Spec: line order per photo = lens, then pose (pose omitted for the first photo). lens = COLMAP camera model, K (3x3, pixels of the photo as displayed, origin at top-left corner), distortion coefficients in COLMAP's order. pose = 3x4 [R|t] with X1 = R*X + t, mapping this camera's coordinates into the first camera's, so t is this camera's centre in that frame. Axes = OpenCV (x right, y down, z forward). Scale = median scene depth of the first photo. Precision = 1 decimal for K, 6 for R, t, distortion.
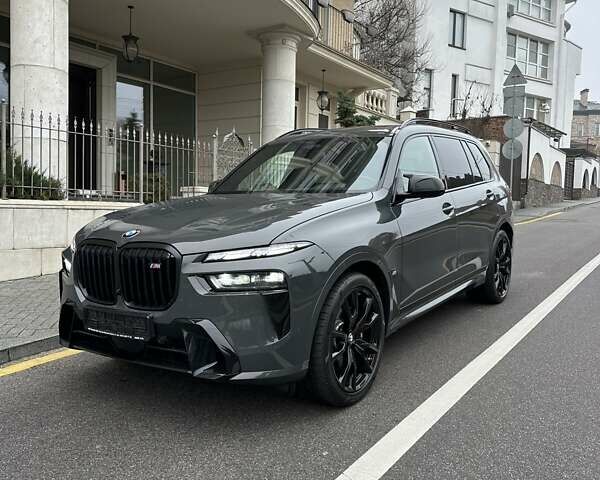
lens RADIAL K [[560.4, 0, 302.3], [0, 560.4, 241.8], [0, 0, 1]] dist [0.147391, -0.248376]
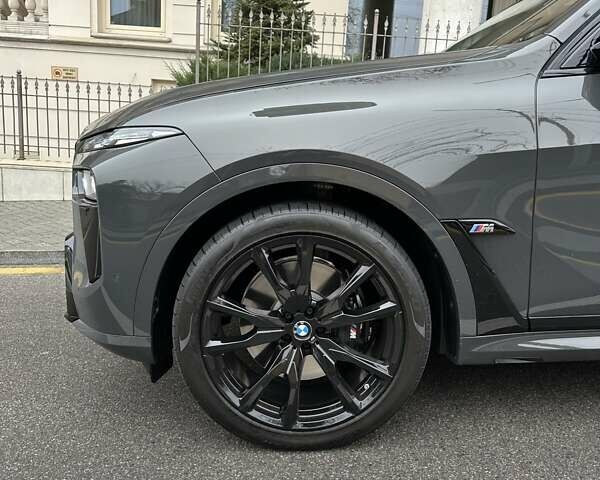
lens RADIAL K [[560.4, 0, 302.3], [0, 560.4, 241.8], [0, 0, 1]] dist [0.147391, -0.248376]
pose [[0.571064, 0.170587, -0.802986, 0.158975], [-0.089282, 0.985275, 0.145817, 0.004935], [0.816036, -0.011578, 0.577885, 0.228429]]
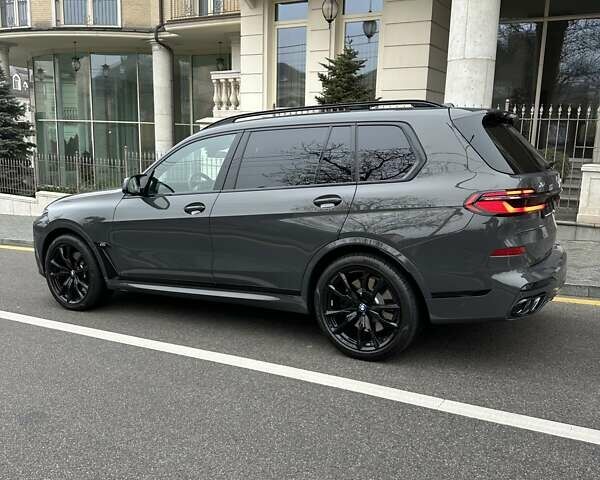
lens RADIAL K [[560.4, 0, 302.3], [0, 560.4, 241.8], [0, 0, 1]] dist [0.147391, -0.248376]
pose [[0.051258, 0.161129, -0.985601, 0.579018], [-0.080823, 0.984331, 0.156718, -0.078574], [0.995410, 0.071626, 0.063477, 0.509779]]
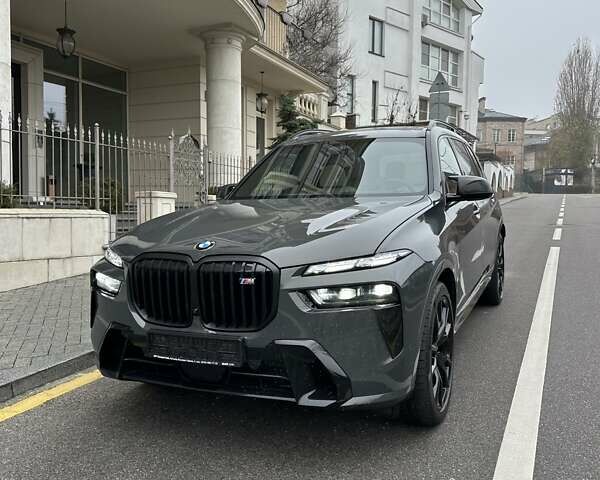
lens RADIAL K [[560.4, 0, 302.3], [0, 560.4, 241.8], [0, 0, 1]] dist [0.147391, -0.248376]
pose [[0.986964, -0.023448, 0.159222, -0.089634], [0.024496, 0.999689, -0.004625, -0.003800], [-0.159064, 0.008465, 0.987232, 0.034010]]
